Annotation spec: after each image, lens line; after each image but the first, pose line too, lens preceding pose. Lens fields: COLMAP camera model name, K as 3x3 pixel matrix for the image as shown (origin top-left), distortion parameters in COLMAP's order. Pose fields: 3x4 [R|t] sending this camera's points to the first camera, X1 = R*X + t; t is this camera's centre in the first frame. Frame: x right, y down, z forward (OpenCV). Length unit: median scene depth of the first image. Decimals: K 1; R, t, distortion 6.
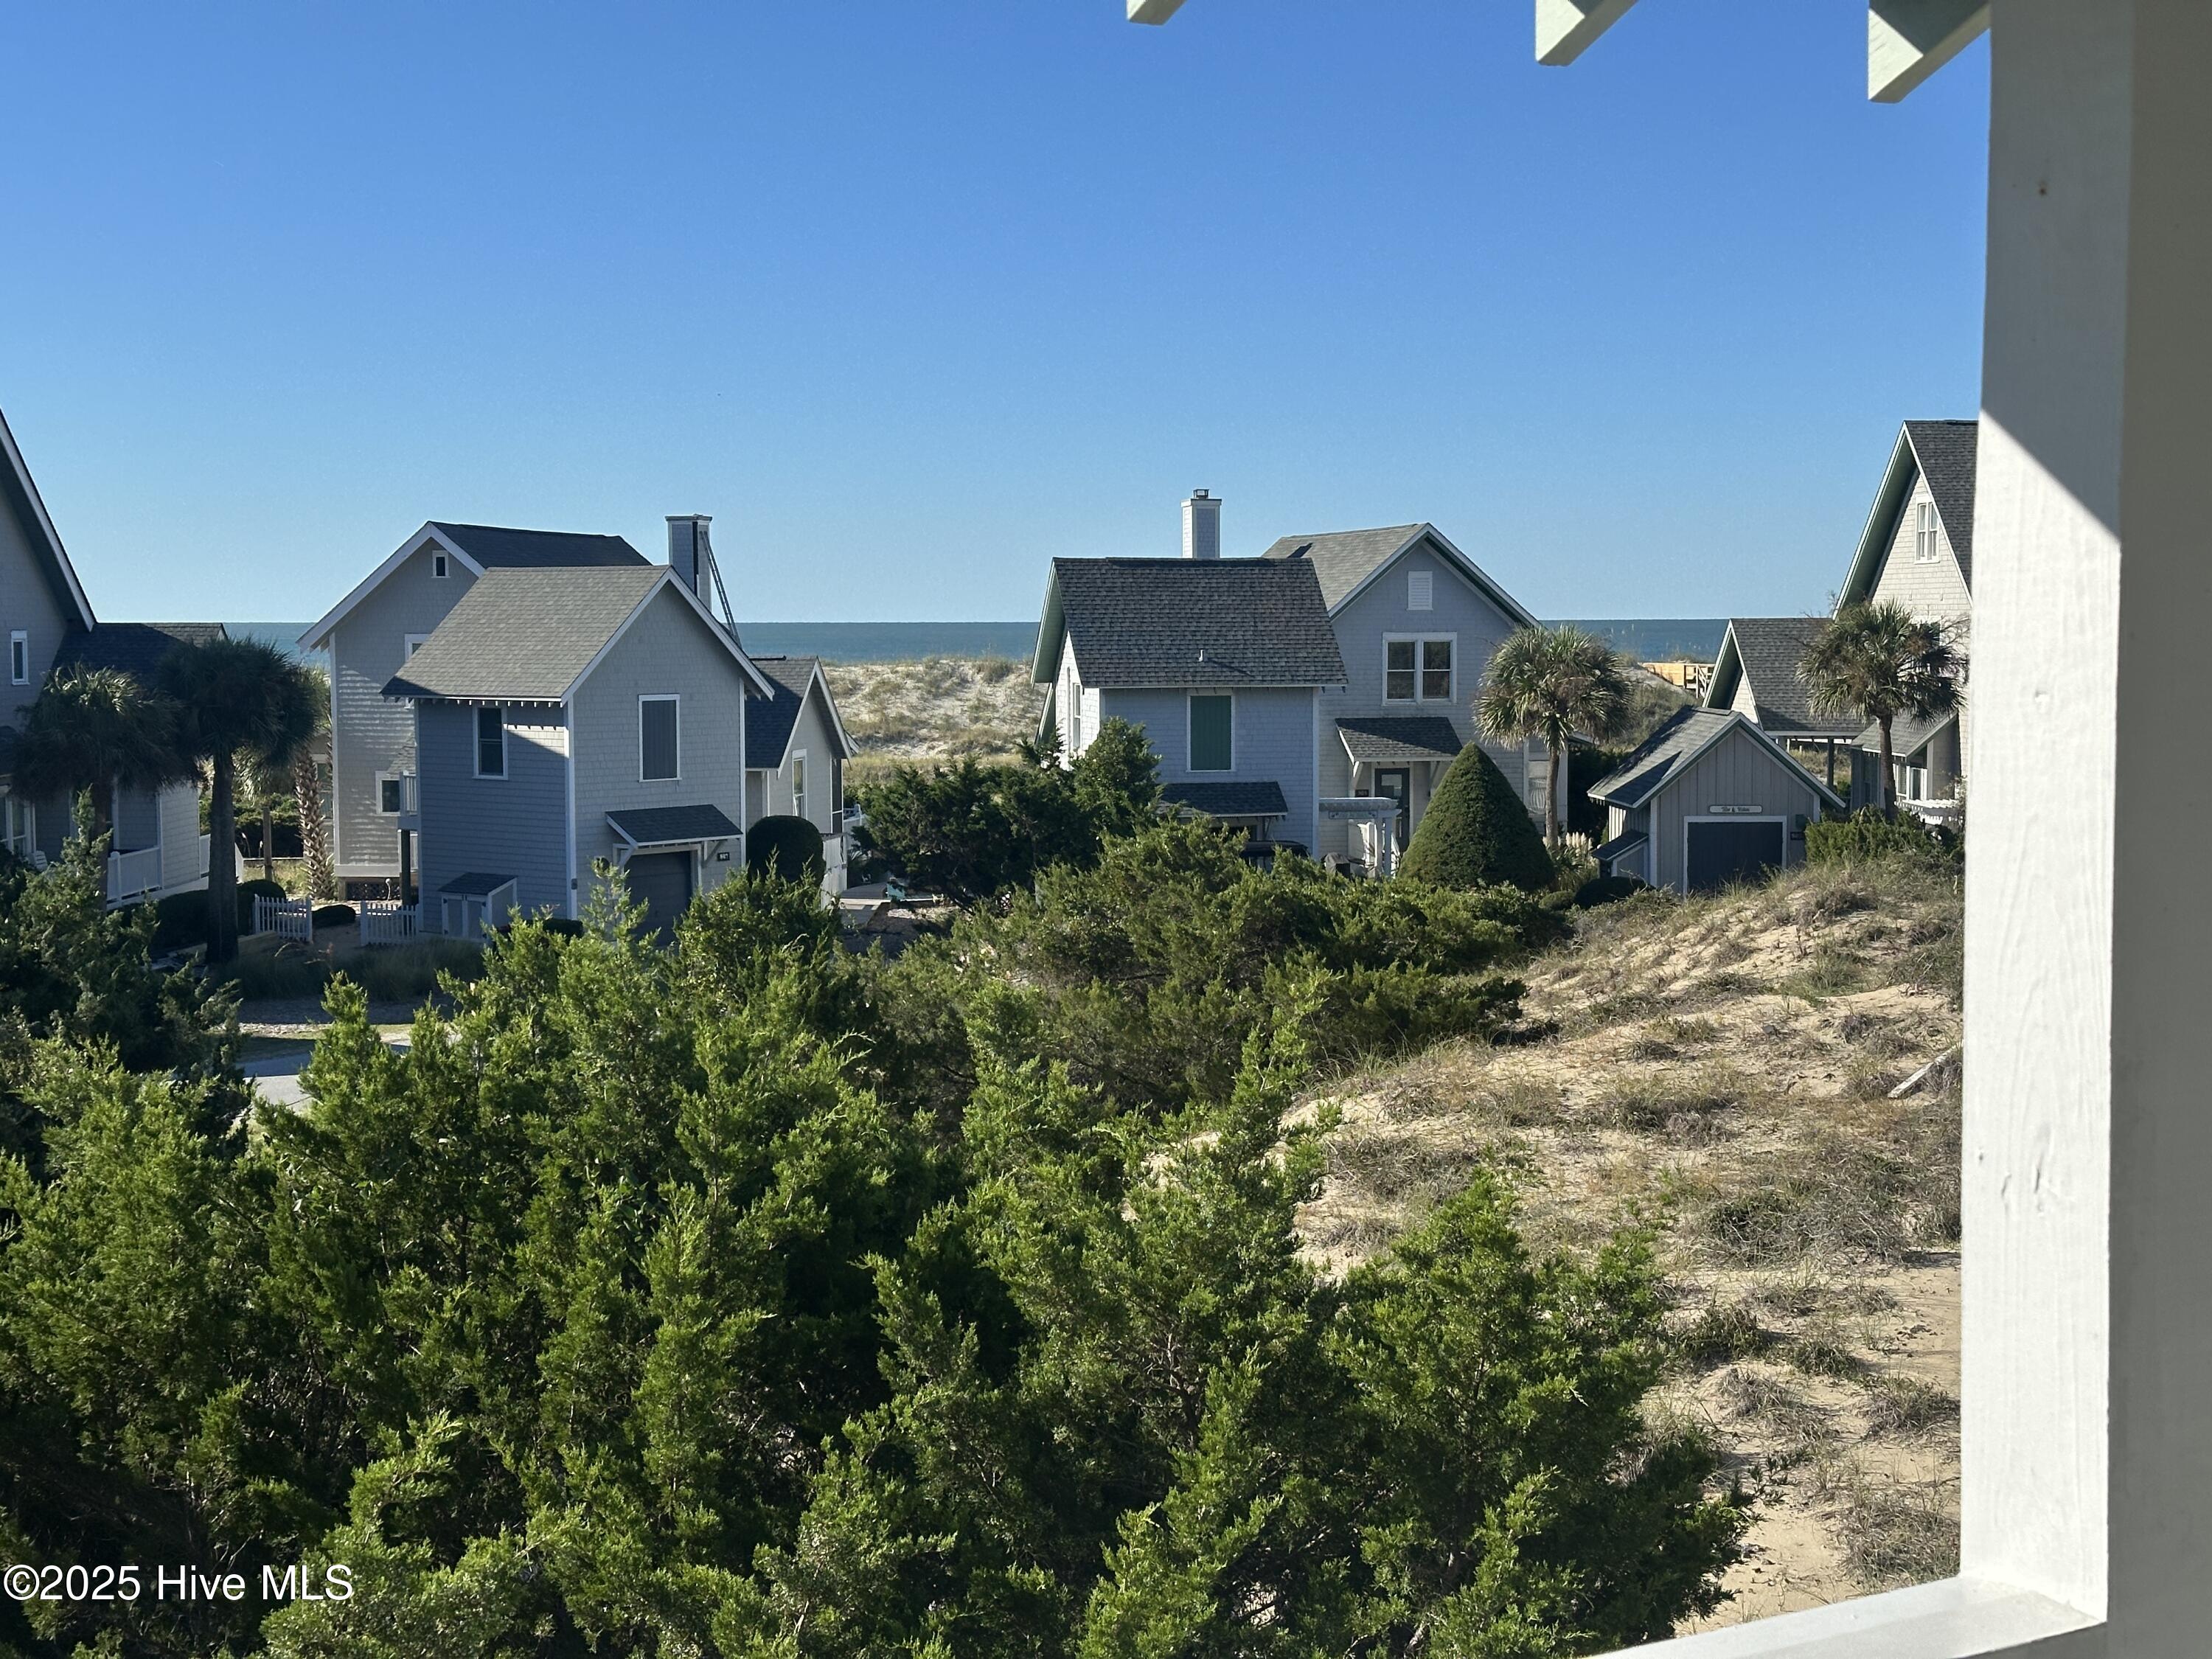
lens RADIAL K [[3109.1, 0, 1137.5], [0, 3109.1, 841.3], [0, 0, 1]] dist [0.142665, -0.041036]
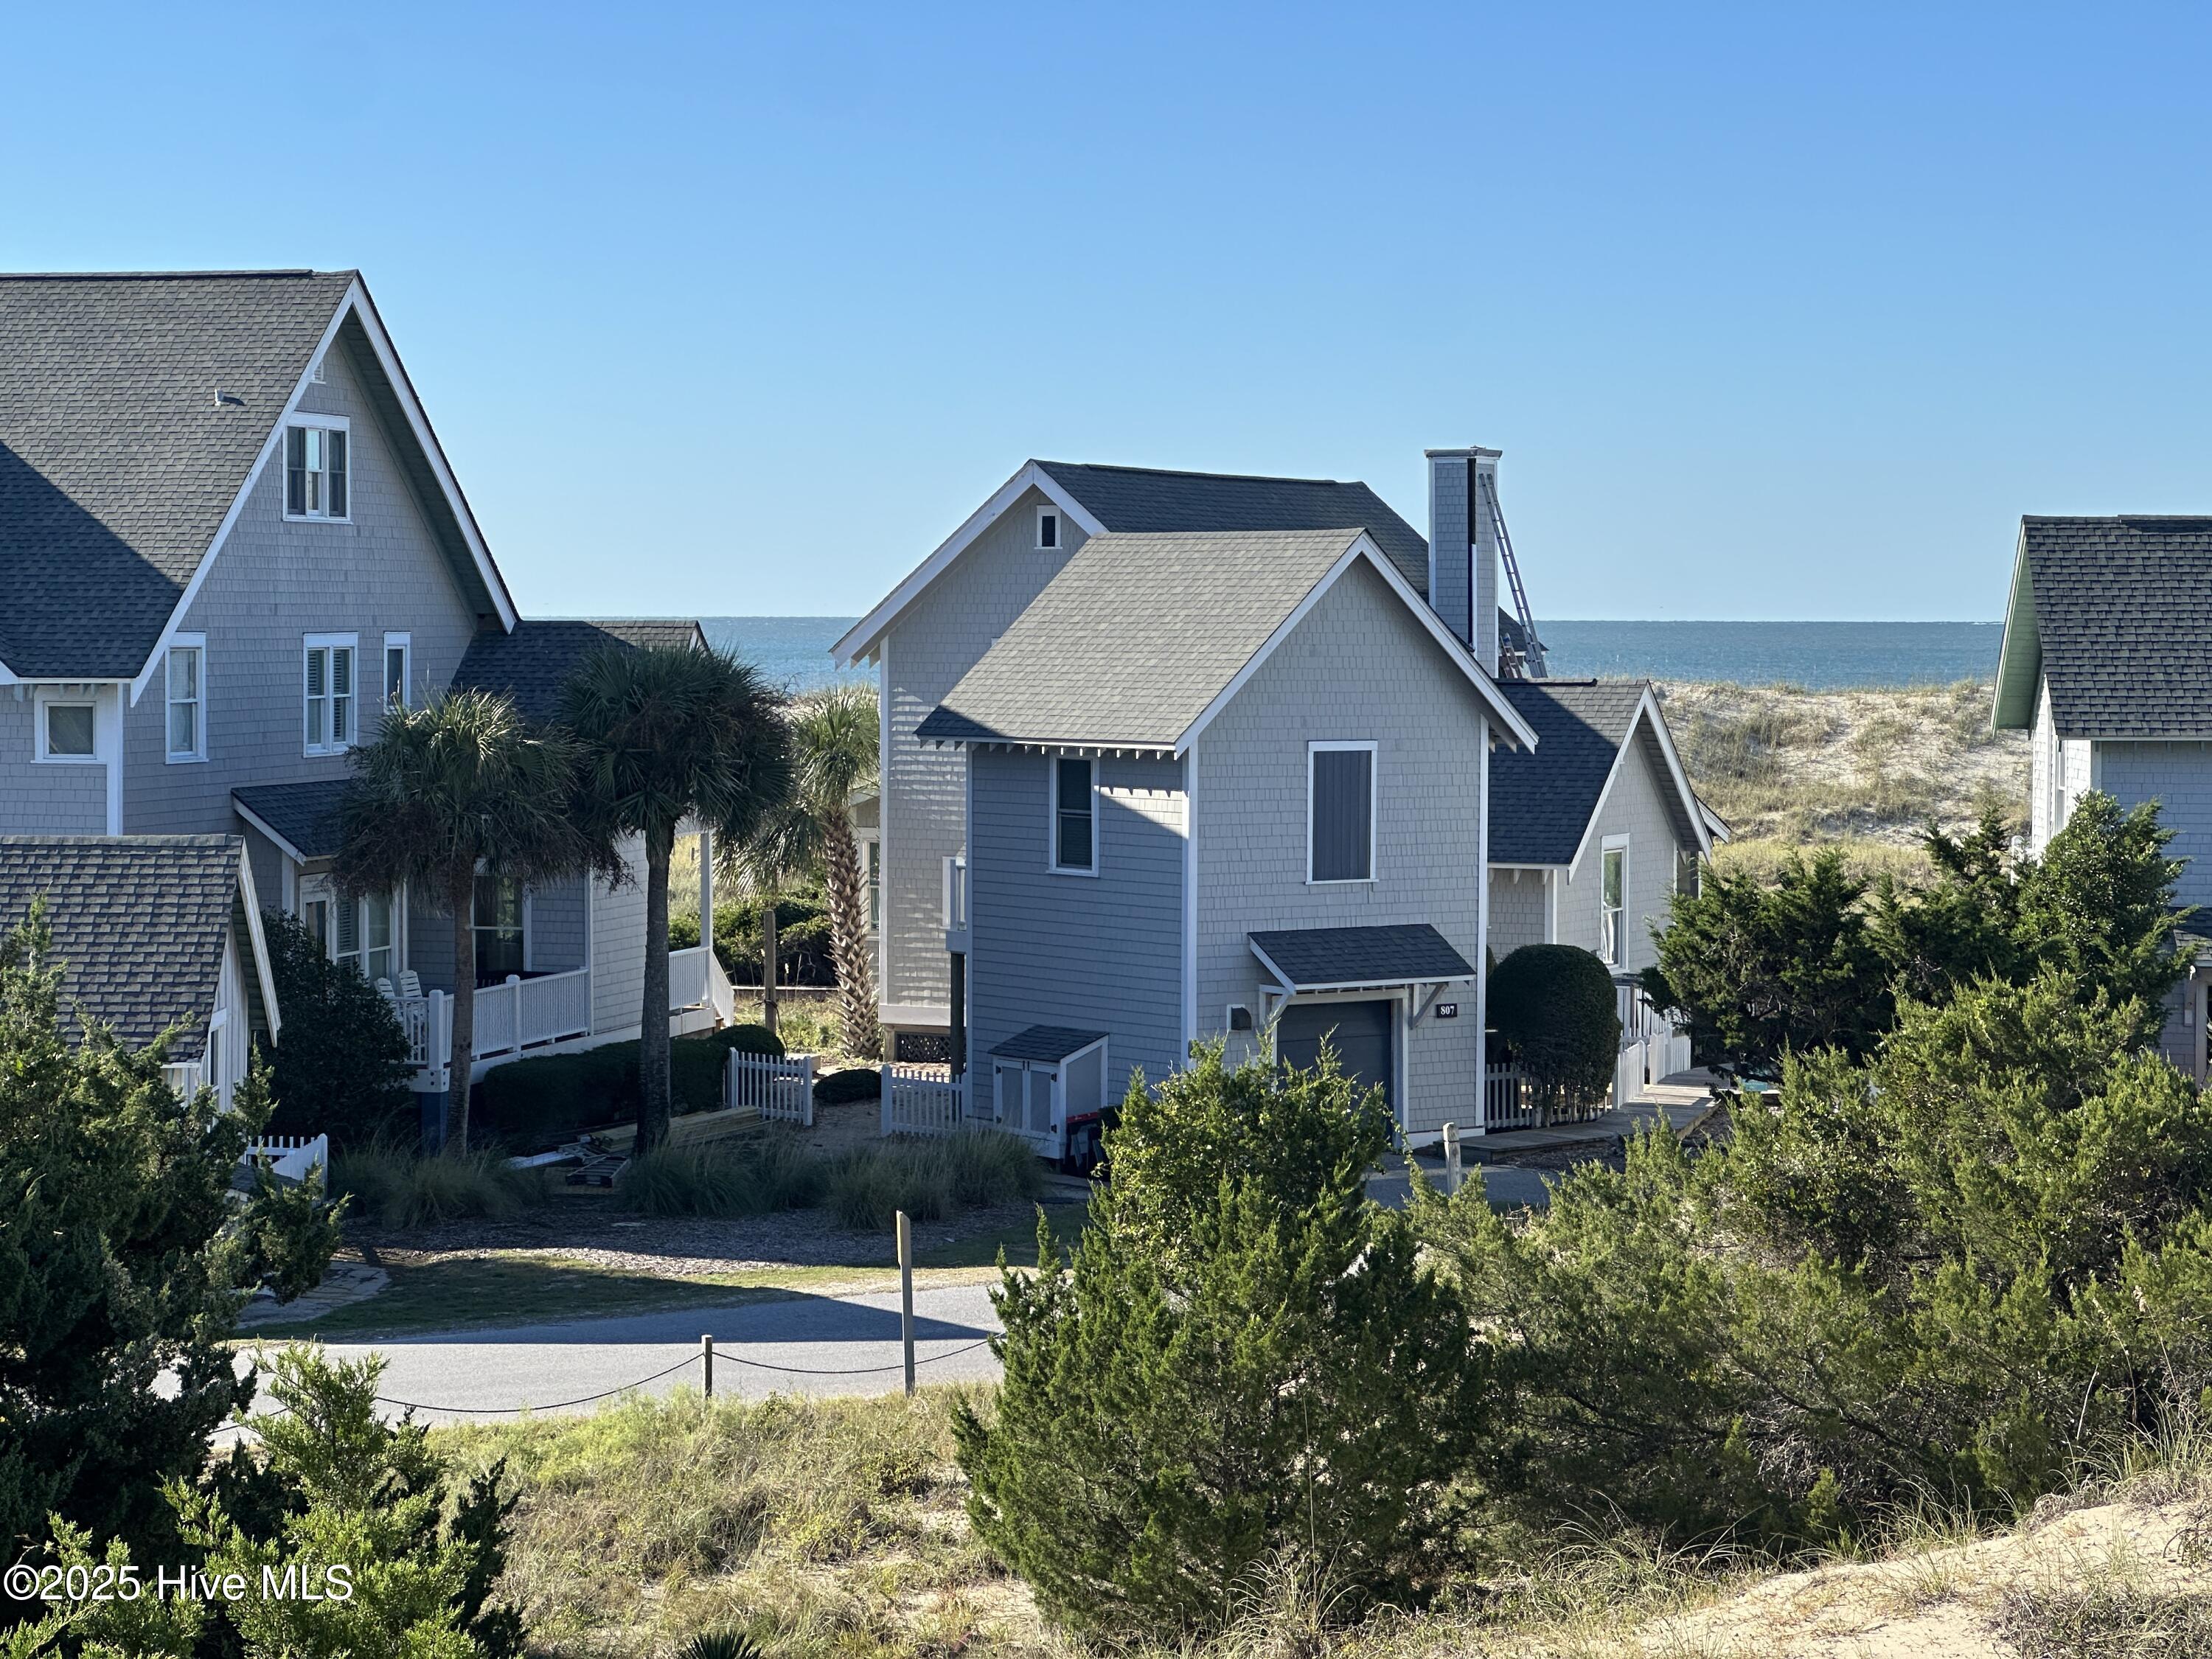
lens RADIAL K [[5019.6, 0, 1103.7], [0, 5019.6, 799.8], [0, 0, 1]] dist [-0.041309, 4.145691]
pose [[0.964214, 0.017922, -0.264518, 0.083957], [-0.026991, 0.999164, -0.030691, -0.006064], [0.263747, 0.036732, 0.963892, 0.064230]]
